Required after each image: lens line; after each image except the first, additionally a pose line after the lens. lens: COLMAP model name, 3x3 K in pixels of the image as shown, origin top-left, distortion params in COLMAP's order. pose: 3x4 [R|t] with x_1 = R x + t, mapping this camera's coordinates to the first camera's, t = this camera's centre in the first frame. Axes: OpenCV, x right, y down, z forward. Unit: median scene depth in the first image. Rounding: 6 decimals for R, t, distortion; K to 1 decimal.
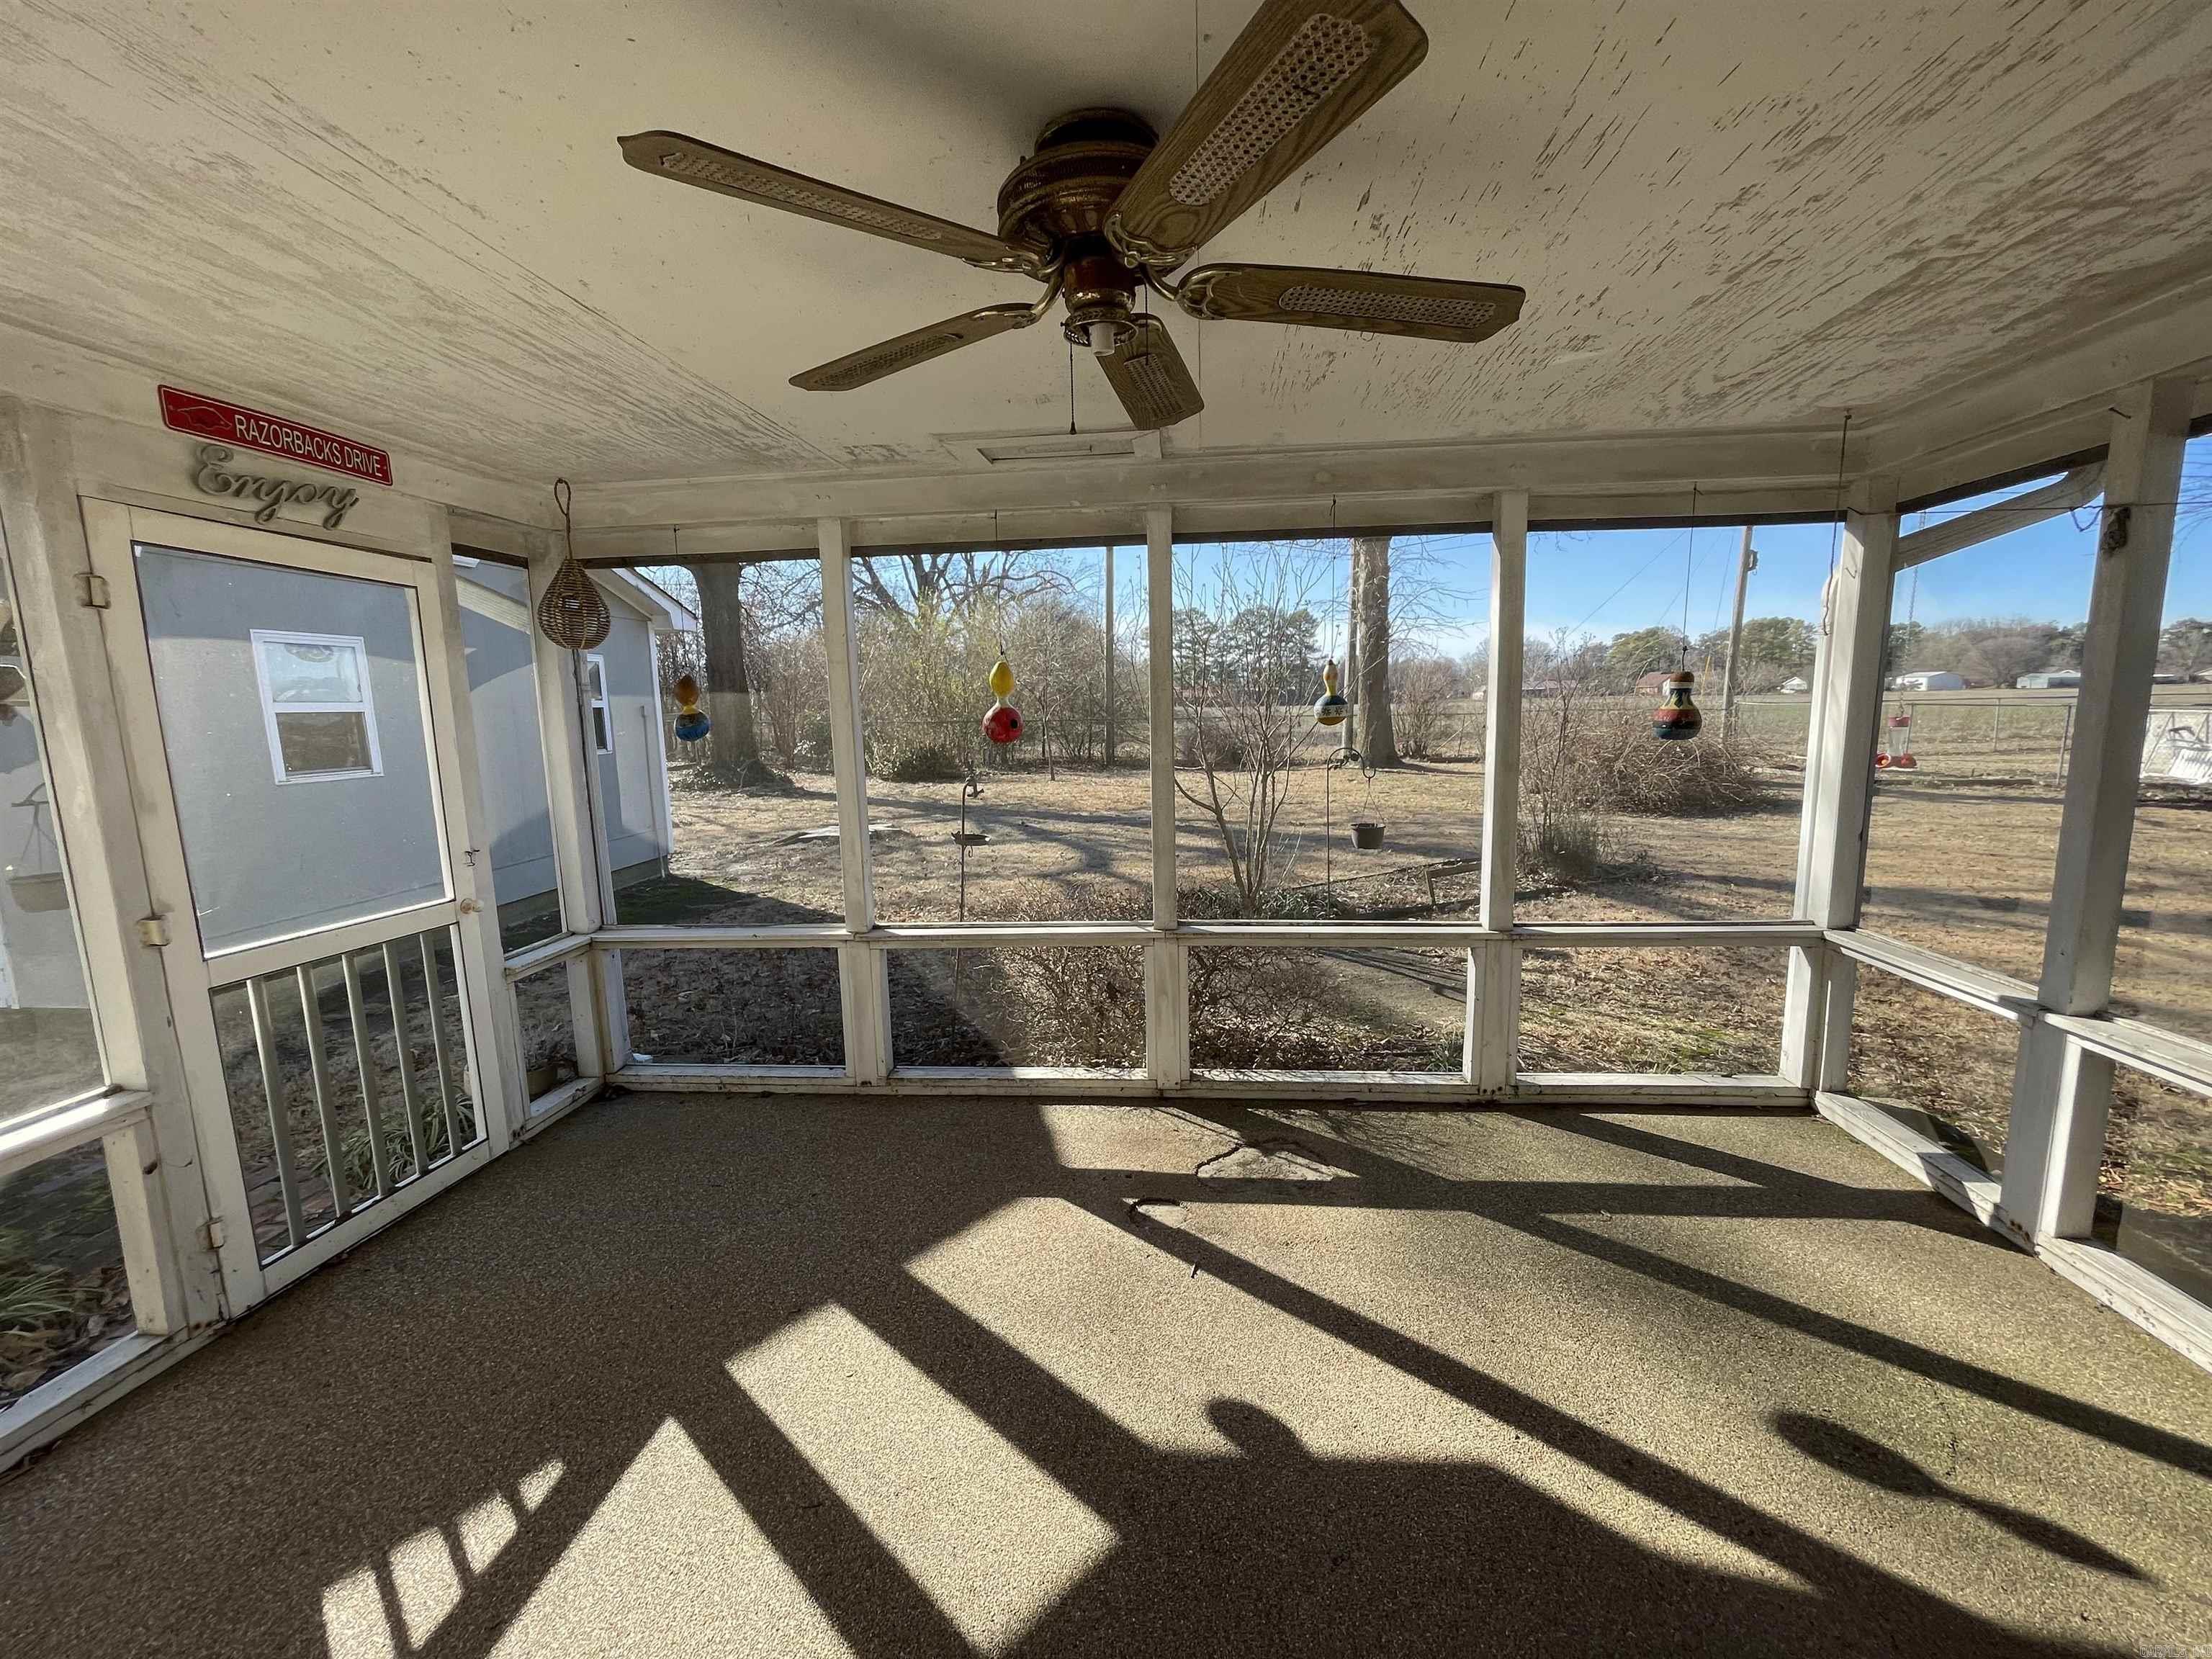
lens RADIAL K [[891.5, 0, 1099.6], [0, 891.5, 838.6], [0, 0, 1]] dist [0.001280, -0.001223]
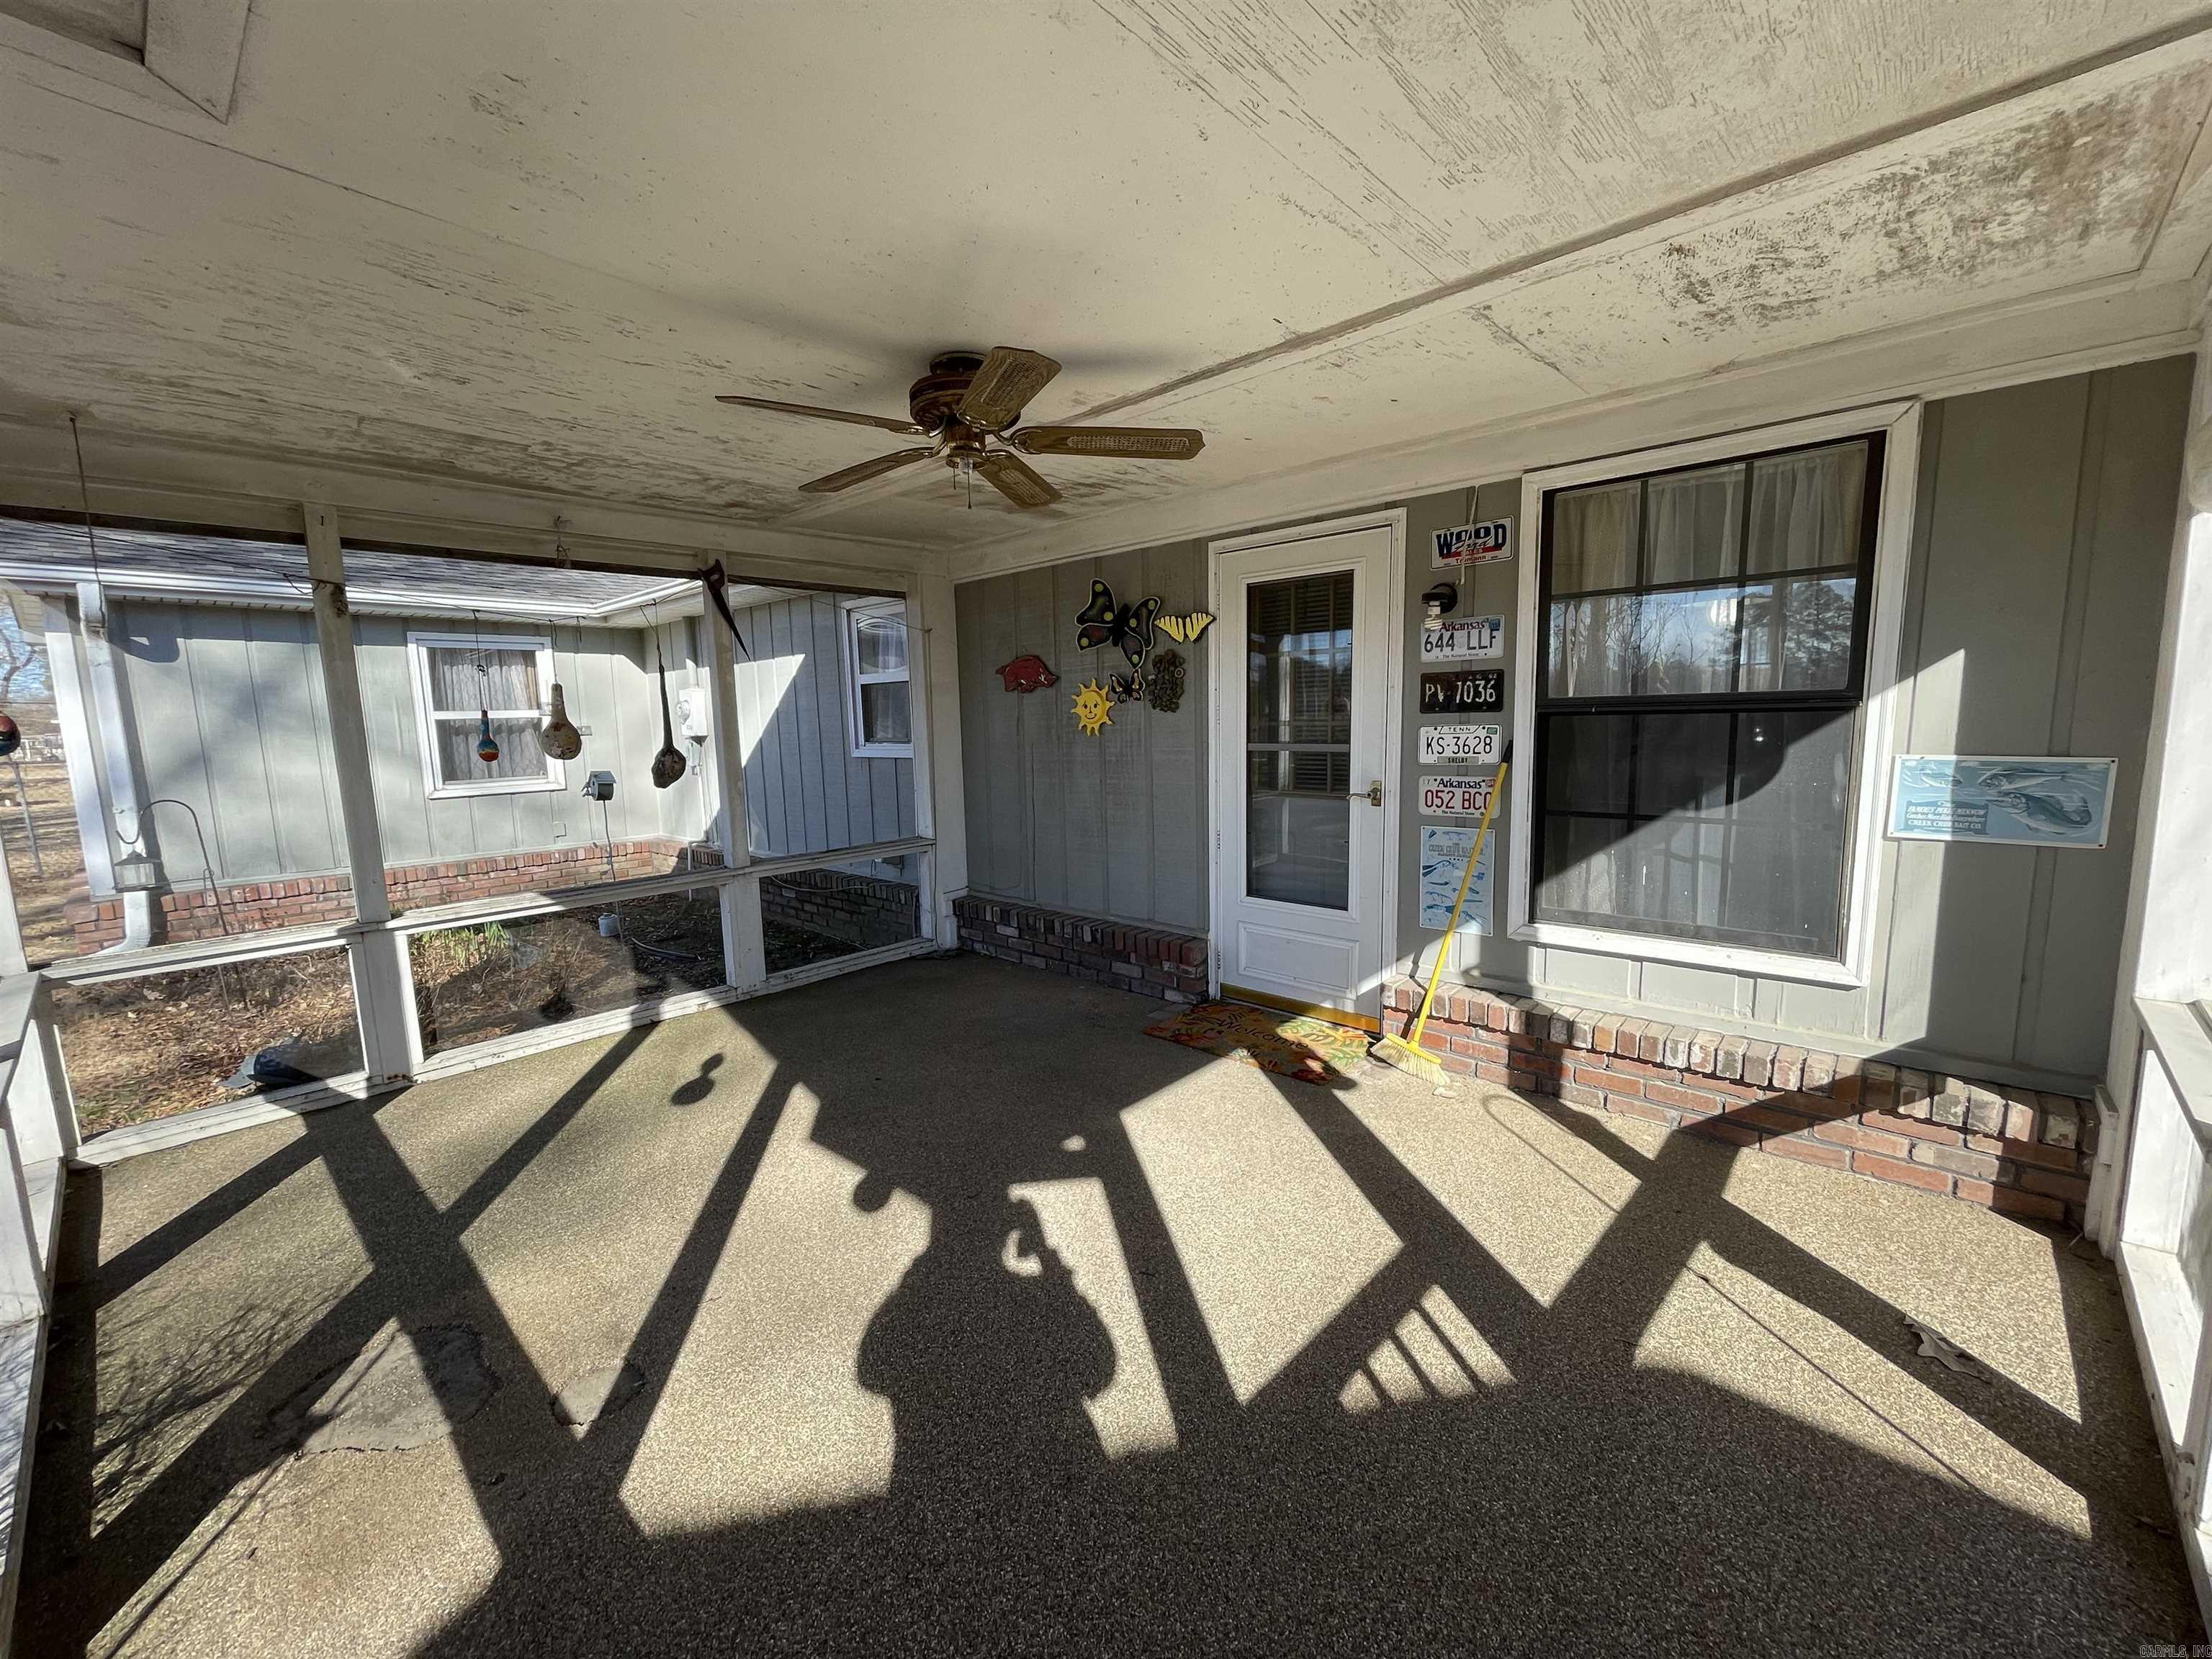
lens RADIAL K [[891.5, 0, 1103.2], [0, 891.5, 832.6], [0, 0, 1]] dist [0.001280, -0.001223]
pose [[-0.797308, -0.037544, 0.602404, -0.732276], [0.127261, 0.965169, 0.228588, -0.127348], [-0.590004, 0.258918, -0.764759, 1.328613]]
